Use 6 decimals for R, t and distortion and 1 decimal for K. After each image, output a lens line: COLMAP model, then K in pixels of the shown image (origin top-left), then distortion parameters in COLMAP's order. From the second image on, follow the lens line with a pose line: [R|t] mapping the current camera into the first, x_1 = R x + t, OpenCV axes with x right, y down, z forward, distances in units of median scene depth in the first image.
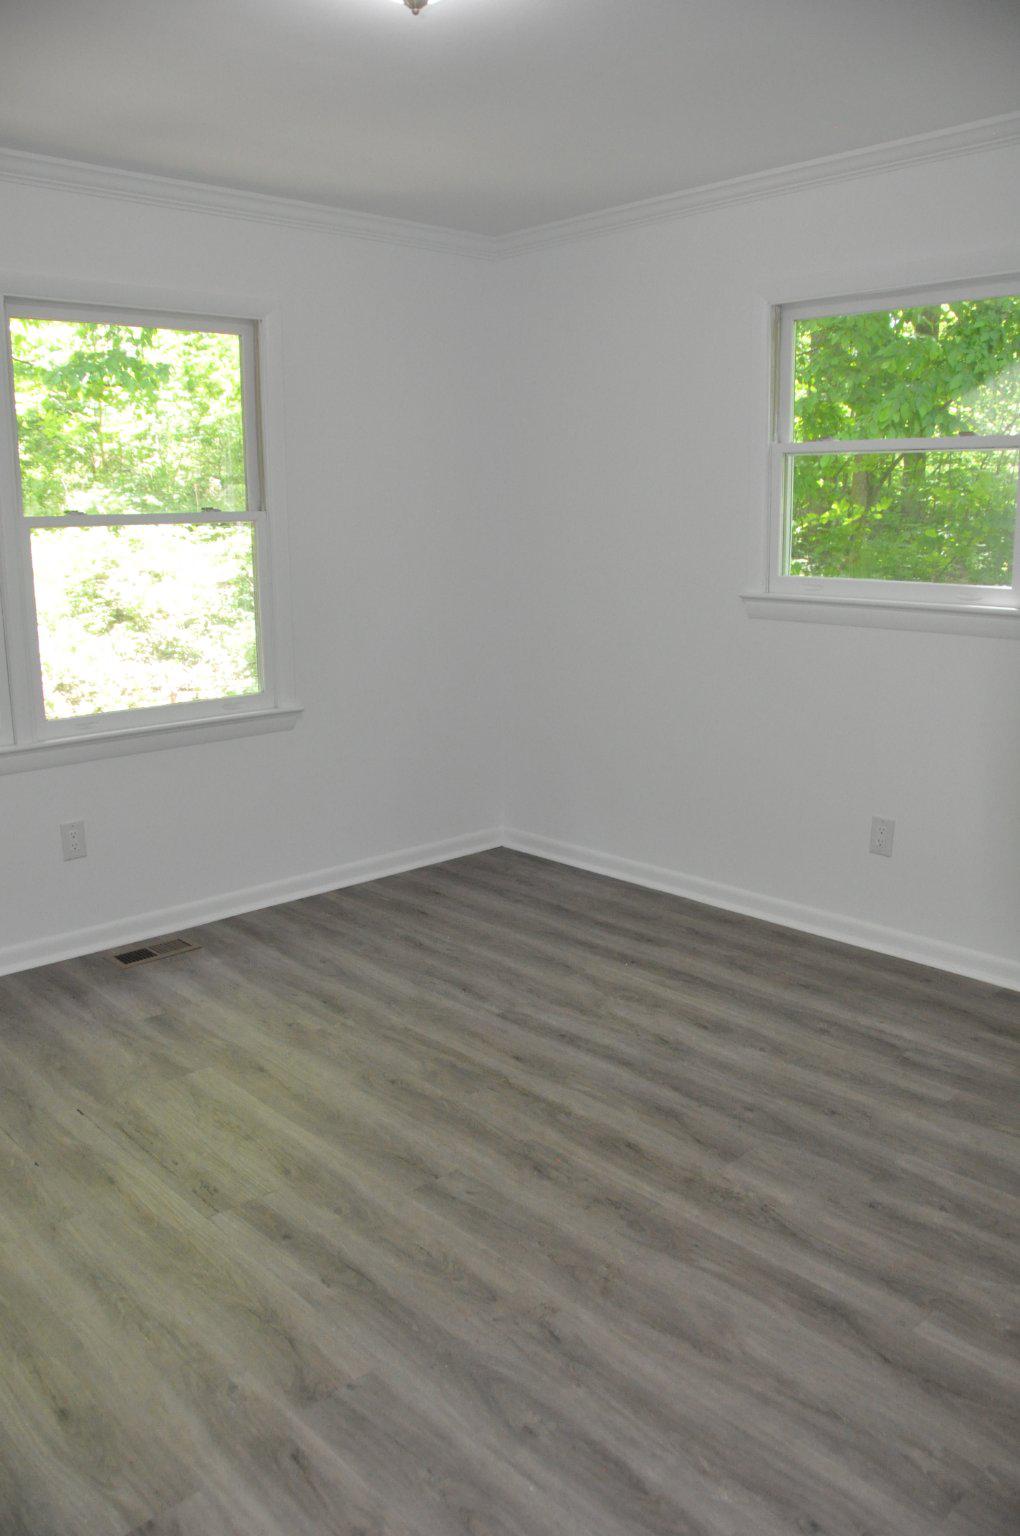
lens RADIAL K [[1206.0, 0, 510.1], [0, 1206.0, 768.1], [0, 0, 1]] dist [-0.143287, 0.101339]
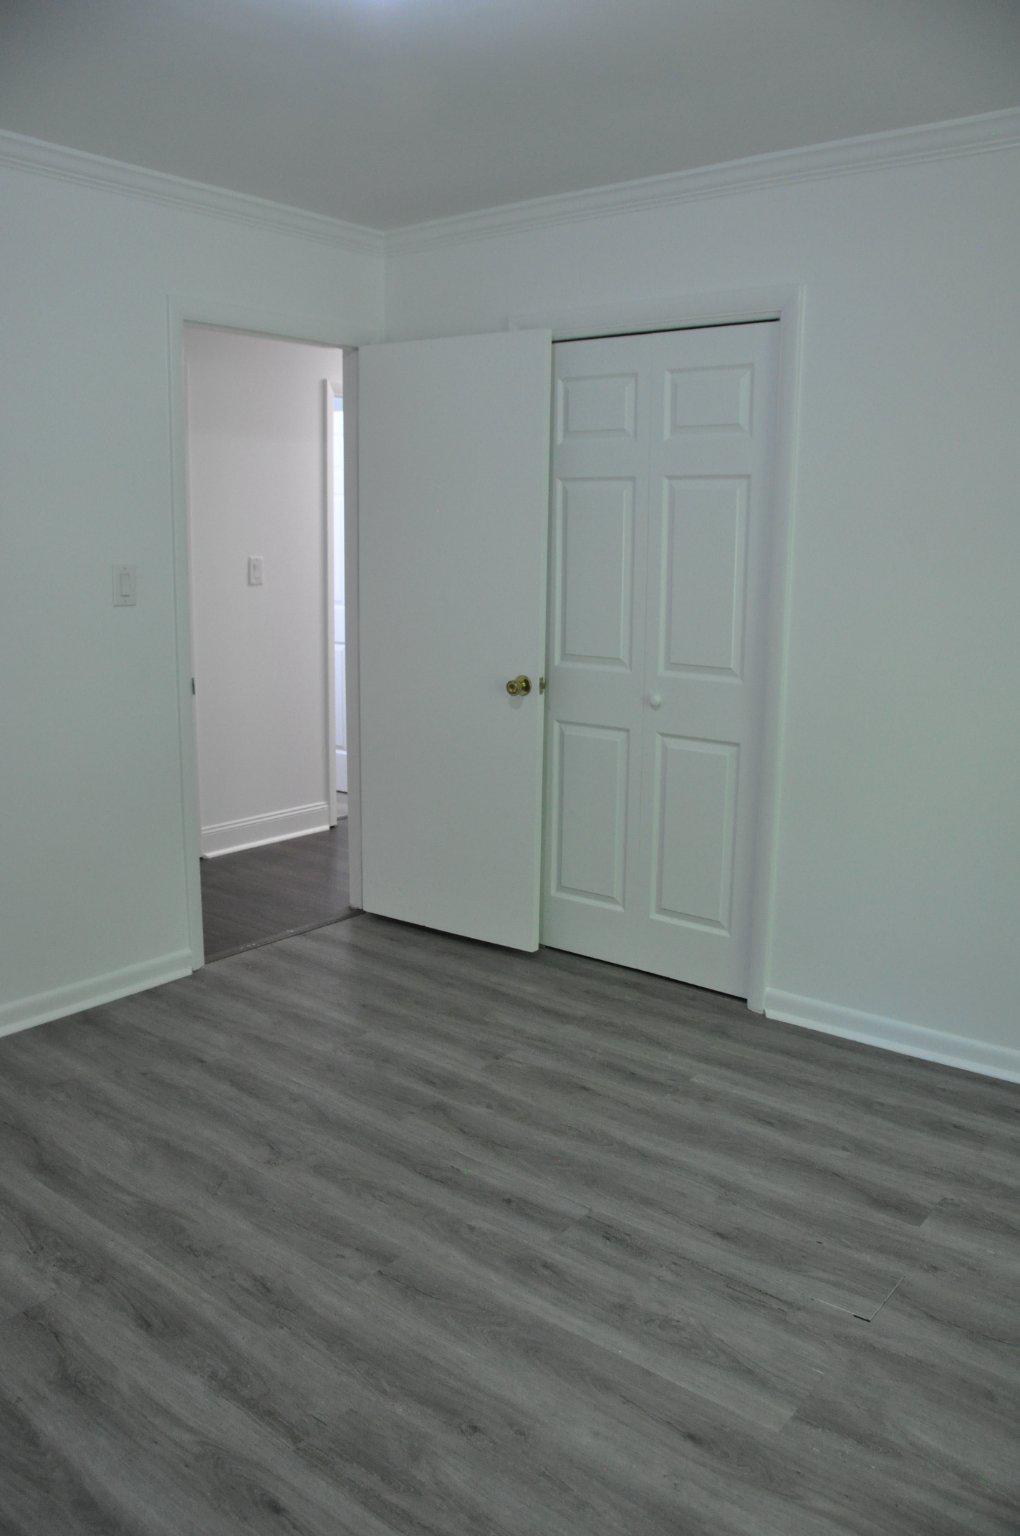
lens RADIAL K [[1206.0, 0, 509.4], [0, 1206.0, 766.5], [0, 0, 1]] dist [-0.143287, 0.101339]
pose [[-0.990248, 0.025016, -0.137055, -0.049376], [-0.031250, 0.918798, 0.393489, -0.389503], [0.135769, 0.393934, -0.909056, 1.779210]]
